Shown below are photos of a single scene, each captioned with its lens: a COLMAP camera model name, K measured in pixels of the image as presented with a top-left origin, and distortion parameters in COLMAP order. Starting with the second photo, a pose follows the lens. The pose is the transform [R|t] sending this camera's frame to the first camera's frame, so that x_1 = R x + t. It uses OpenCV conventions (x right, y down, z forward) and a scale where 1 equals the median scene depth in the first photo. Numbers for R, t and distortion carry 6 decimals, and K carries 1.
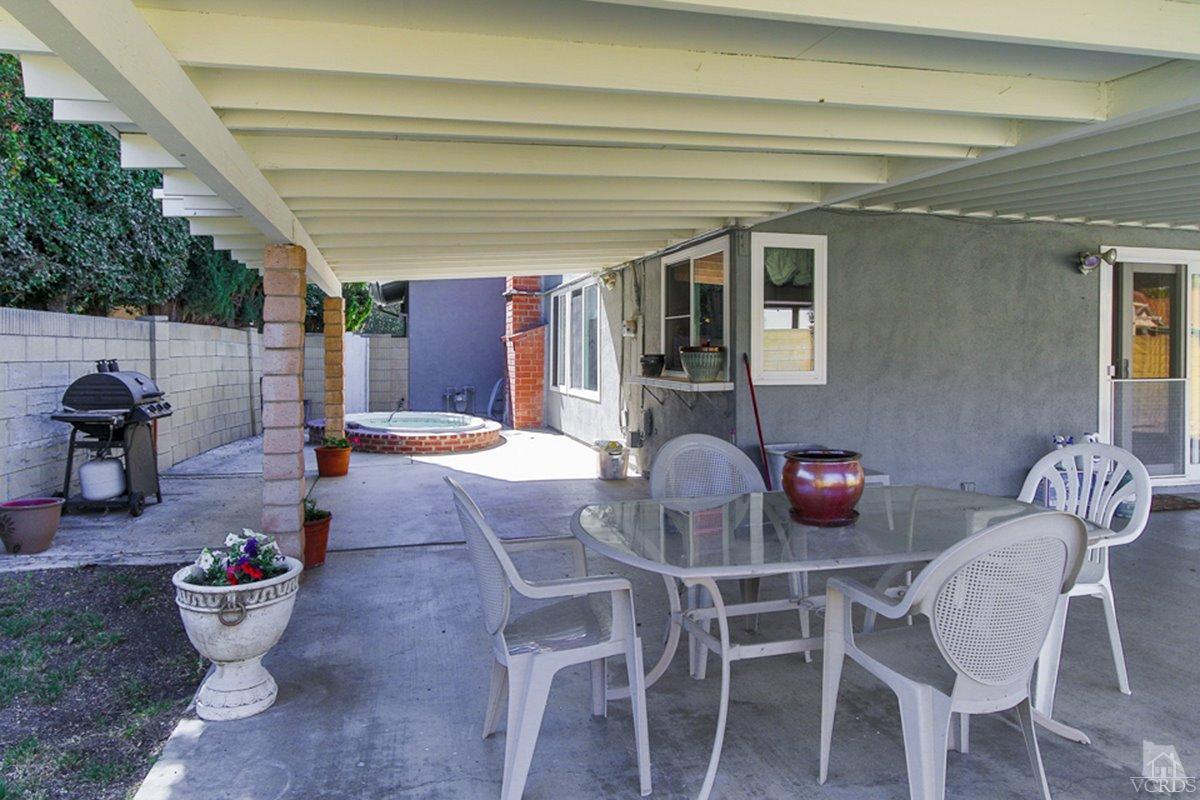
lens RADIAL K [[696.9, 0, 595.2], [0, 696.9, 396.8], [0, 0, 1]] dist [0.000559, -0.001426]
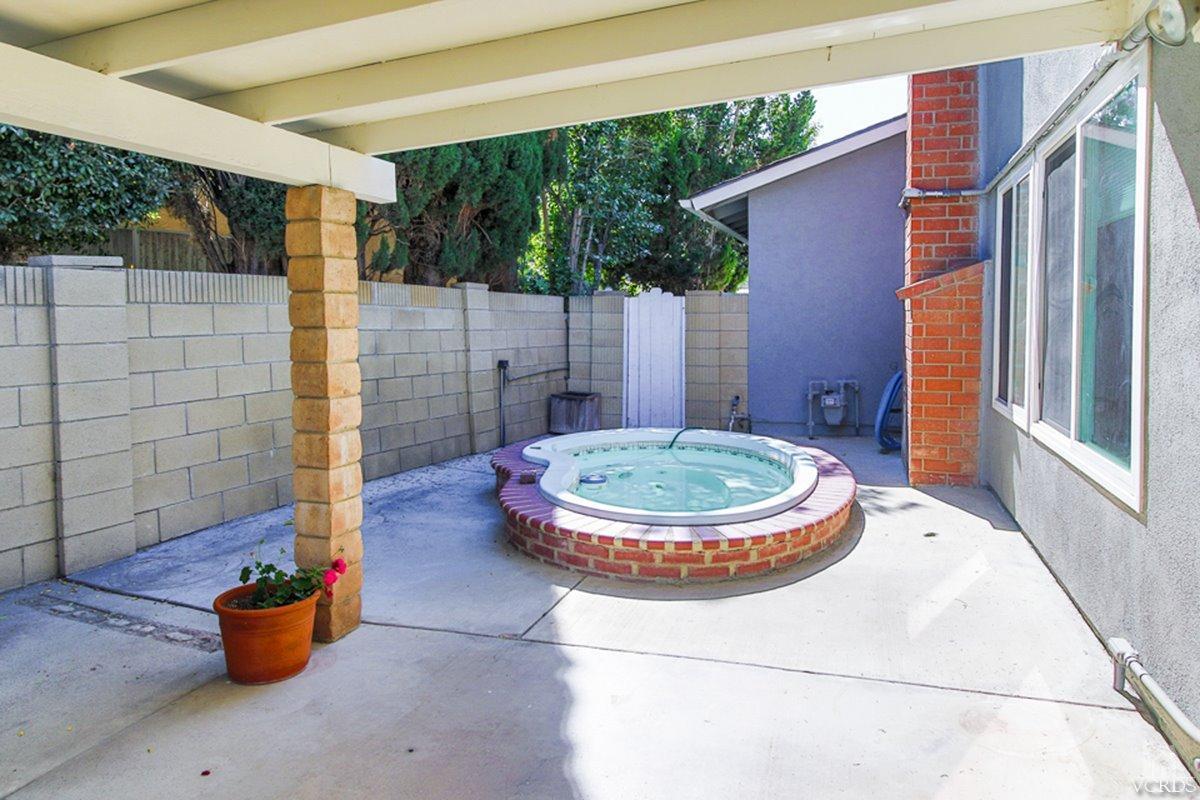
lens RADIAL K [[817.4, 0, 600.0], [0, 817.4, 343.9], [0, 0, 1]] dist [-0.001540, -0.000837]
pose [[0.848178, 0.015097, -0.529496, -0.003388], [-0.029962, 0.999361, -0.019502, -0.041065], [0.528863, 0.032405, 0.848089, 0.542354]]
